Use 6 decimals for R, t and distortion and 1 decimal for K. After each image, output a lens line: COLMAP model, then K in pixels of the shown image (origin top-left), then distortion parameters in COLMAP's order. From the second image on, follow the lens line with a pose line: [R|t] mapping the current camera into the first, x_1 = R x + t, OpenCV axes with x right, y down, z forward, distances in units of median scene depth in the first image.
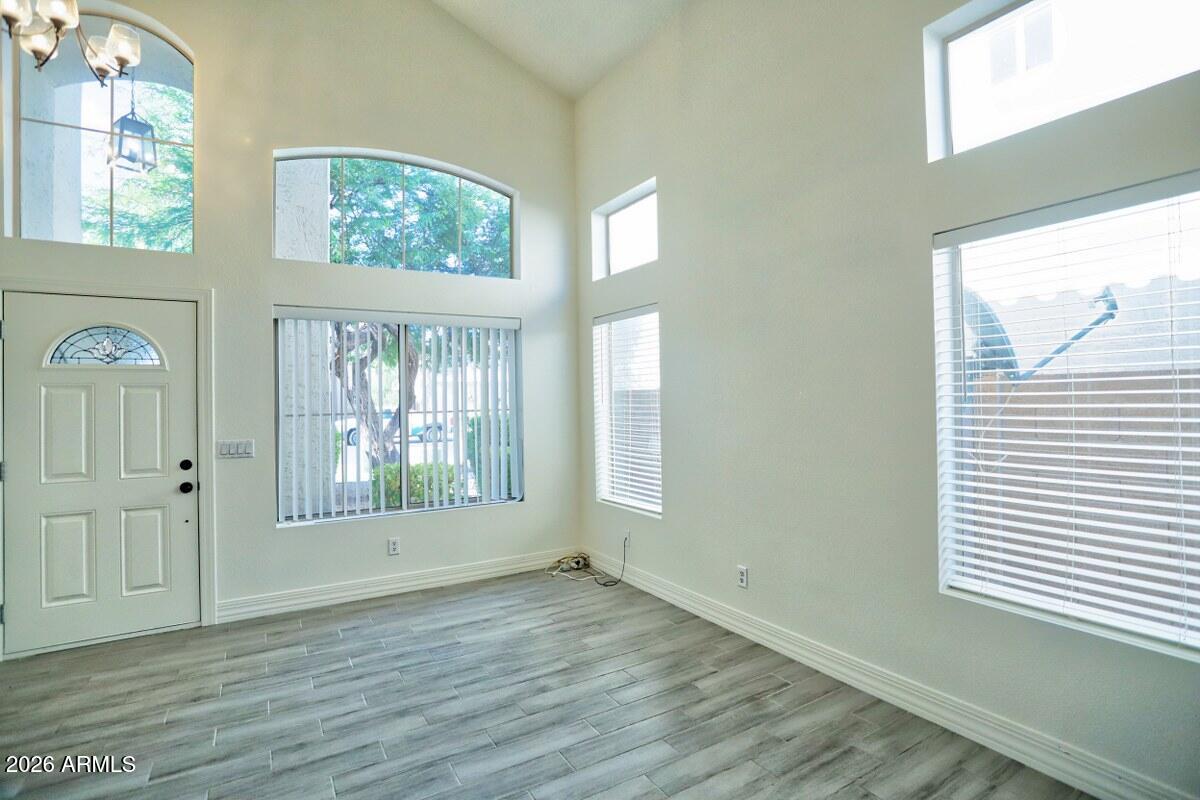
lens RADIAL K [[587.0, 0, 599.9], [0, 587.0, 391.0], [0, 0, 1]] dist [-0.061355, 0.024716]
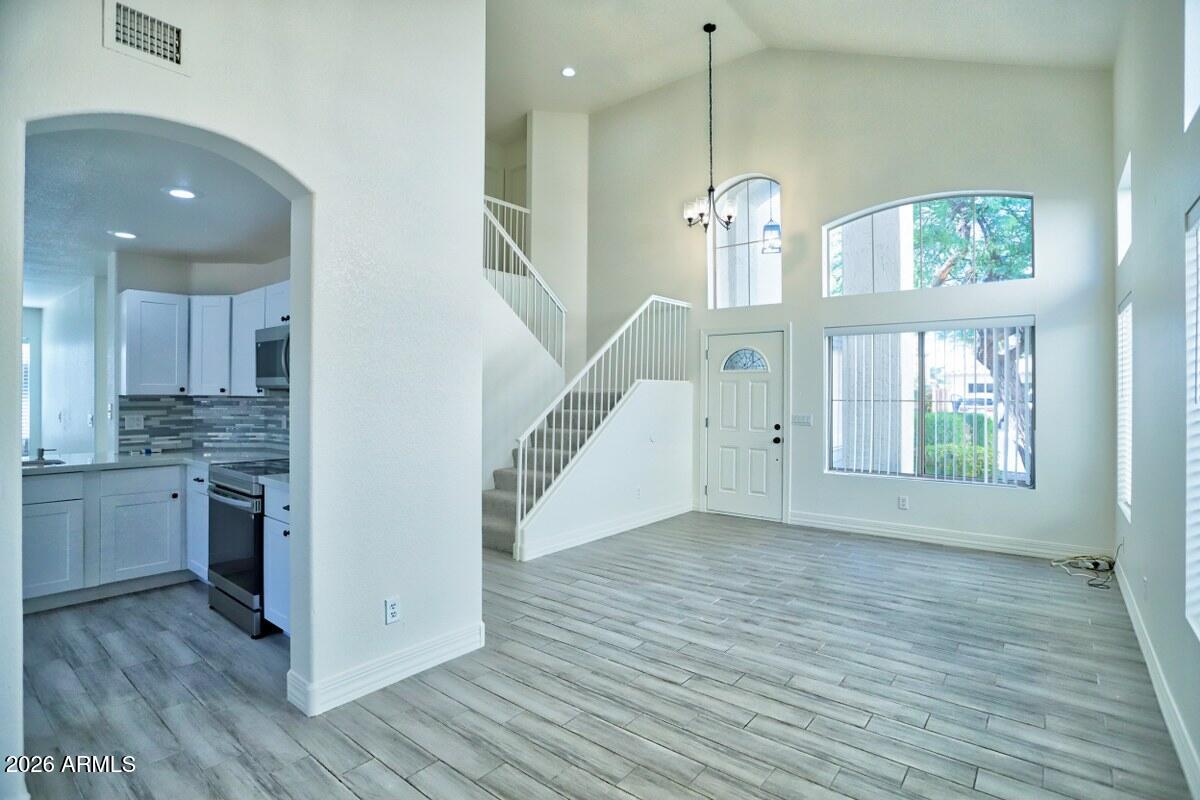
lens RADIAL K [[587.0, 0, 600.3], [0, 587.0, 392.9], [0, 0, 1]] dist [-0.061355, 0.024716]
pose [[0.344275, 0.018297, -0.938691, 0.794360], [0.003548, 0.999778, 0.020789, -0.012810], [0.938862, -0.010488, 0.344133, -0.113079]]
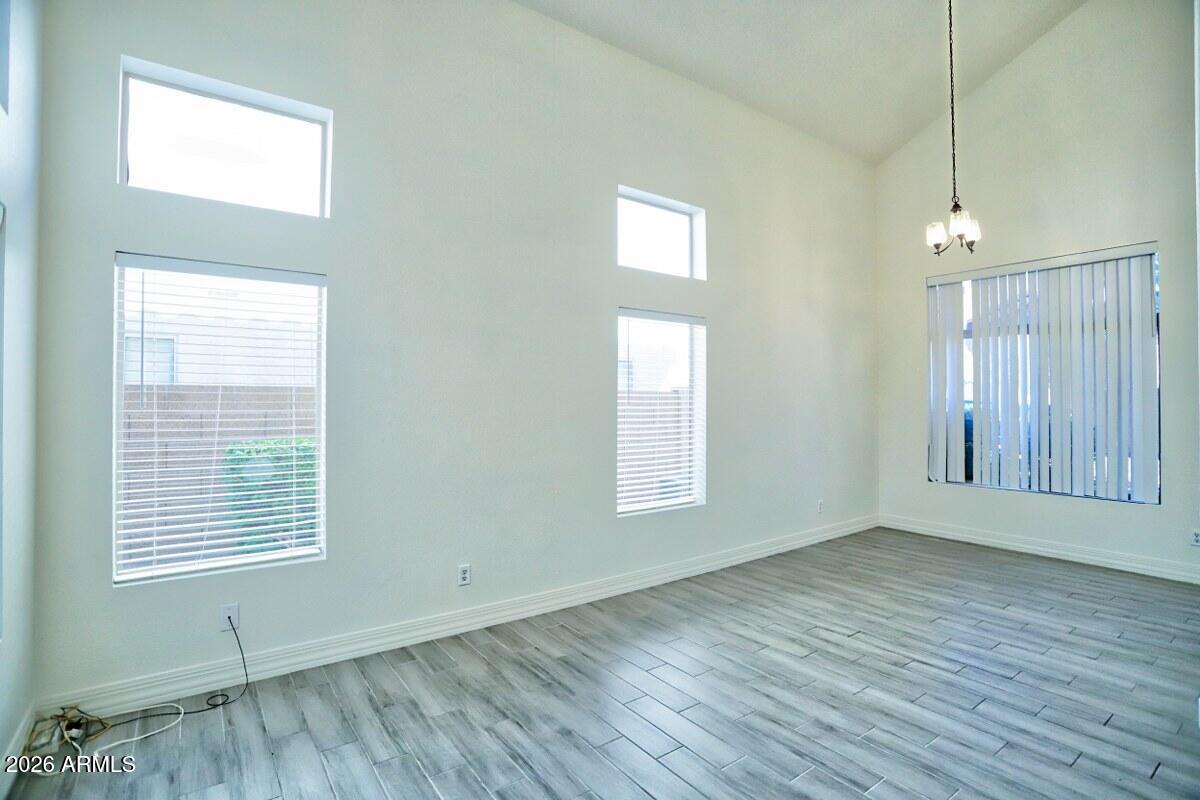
lens RADIAL K [[587.0, 0, 603.2], [0, 587.0, 403.0], [0, 0, 1]] dist [-0.061355, 0.024716]
pose [[-0.089031, 0.010519, 0.995973, -0.820956], [-0.012102, 0.999859, -0.011642, 0.024656], [-0.995955, -0.013090, -0.088891, 0.865686]]
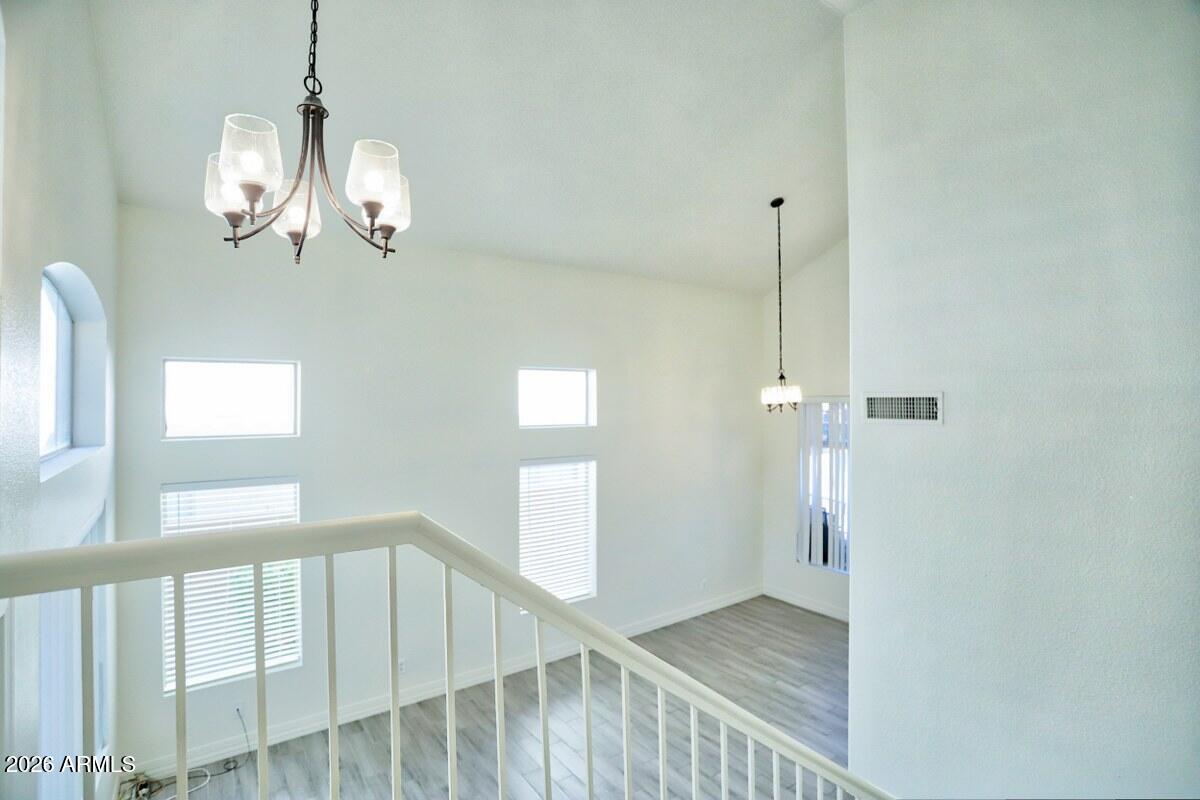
lens RADIAL K [[587.0, 0, 604.6], [0, 587.0, 405.6], [0, 0, 1]] dist [-0.061355, 0.024716]
pose [[-0.084856, 0.001740, 0.996392, -1.277989], [-0.009502, 0.999952, -0.002556, -0.350339], [-0.996348, -0.009684, -0.084836, 0.627648]]
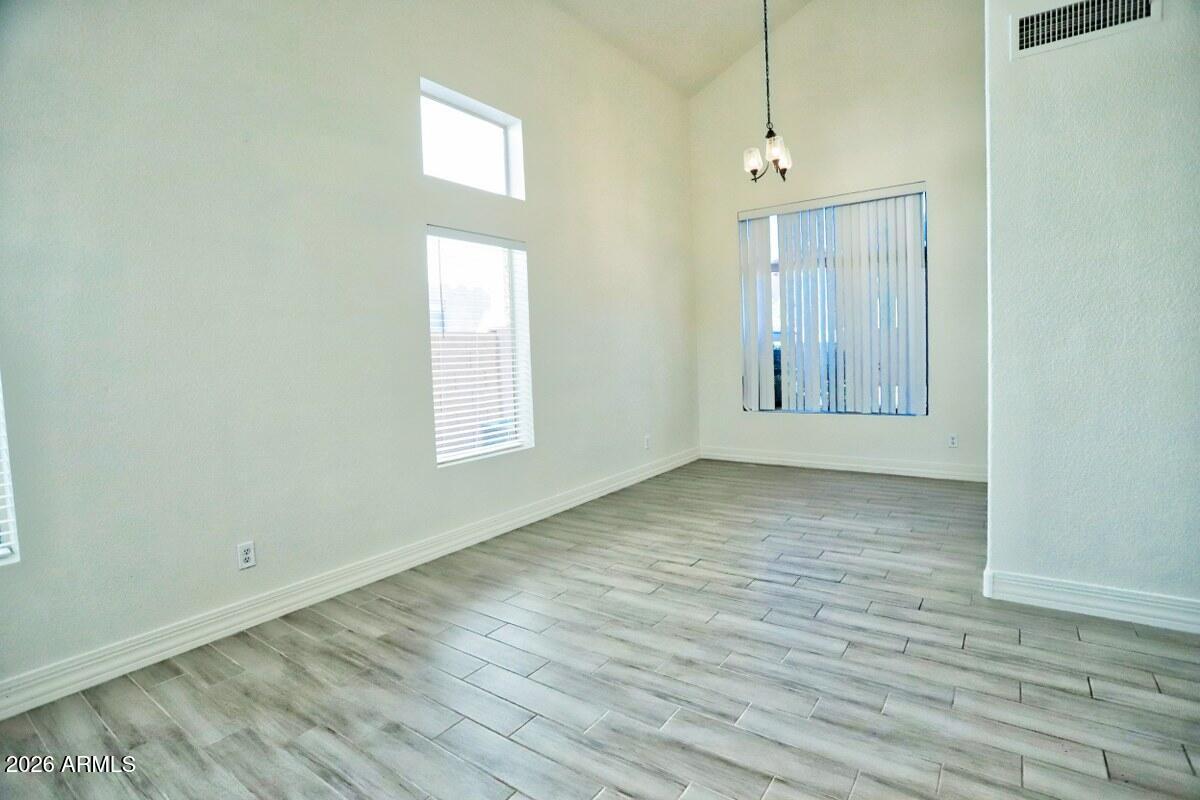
lens RADIAL K [[587.0, 0, 604.8], [0, 587.0, 394.7], [0, 0, 1]] dist [-0.061355, 0.024716]
pose [[-0.394462, -0.033606, 0.918298, -0.700134], [0.032568, 0.998192, 0.050520, 0.069045], [-0.918335, 0.049835, -0.392654, 0.857094]]
